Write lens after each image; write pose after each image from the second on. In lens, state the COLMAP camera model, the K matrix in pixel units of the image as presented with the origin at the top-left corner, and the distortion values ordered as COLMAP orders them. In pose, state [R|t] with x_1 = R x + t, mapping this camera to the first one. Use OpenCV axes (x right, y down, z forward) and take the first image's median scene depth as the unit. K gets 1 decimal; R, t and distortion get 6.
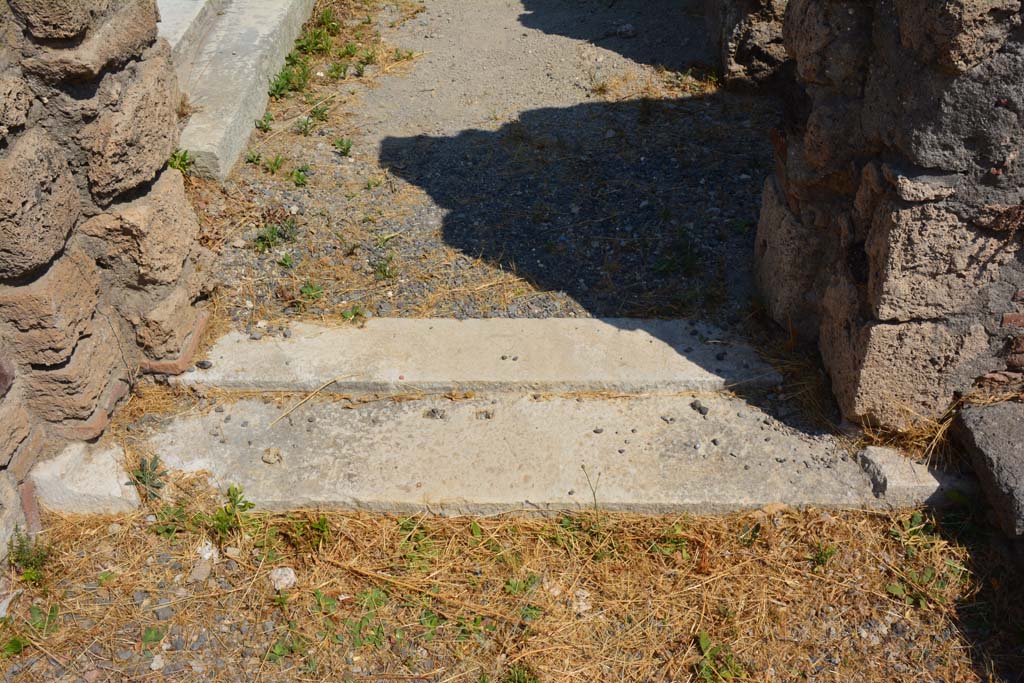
lens RADIAL K [[1034.3, 0, 512.0], [0, 1034.3, 341.5], [0, 0, 1]] dist [0.000739, 0.004360]
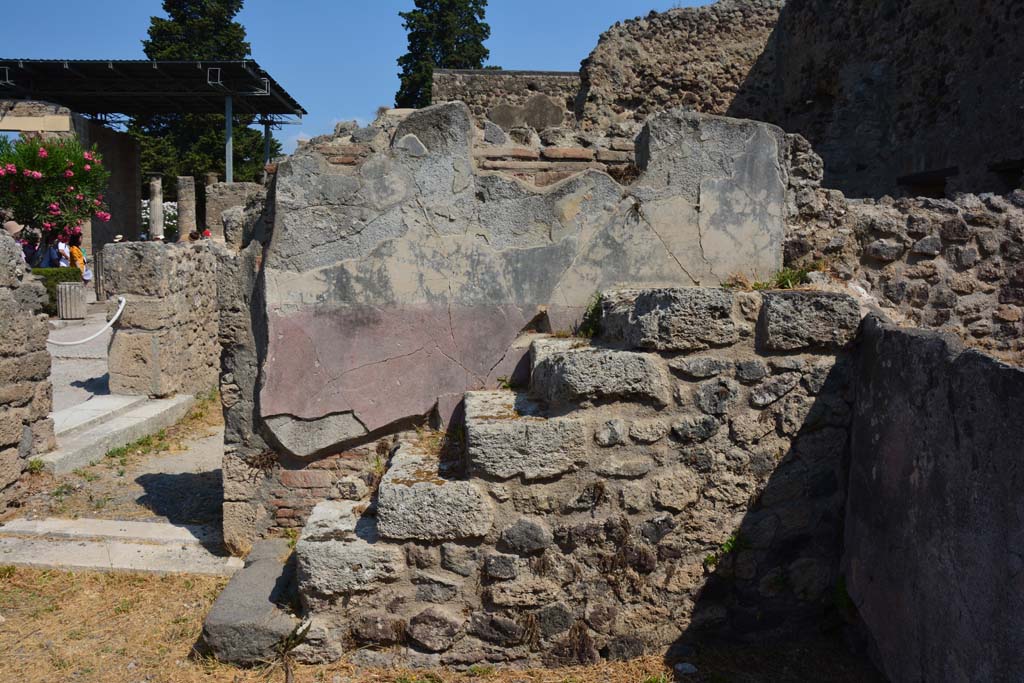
lens RADIAL K [[813.9, 0, 512.0], [0, 813.9, 341.5], [0, 0, 1]] dist [-0.156275, 0.124324]
pose [[0.998400, 0.052703, 0.020471, 1.048740], [-0.035167, 0.862374, -0.505048, 0.657333], [-0.044271, 0.503521, 0.862848, -1.073876]]
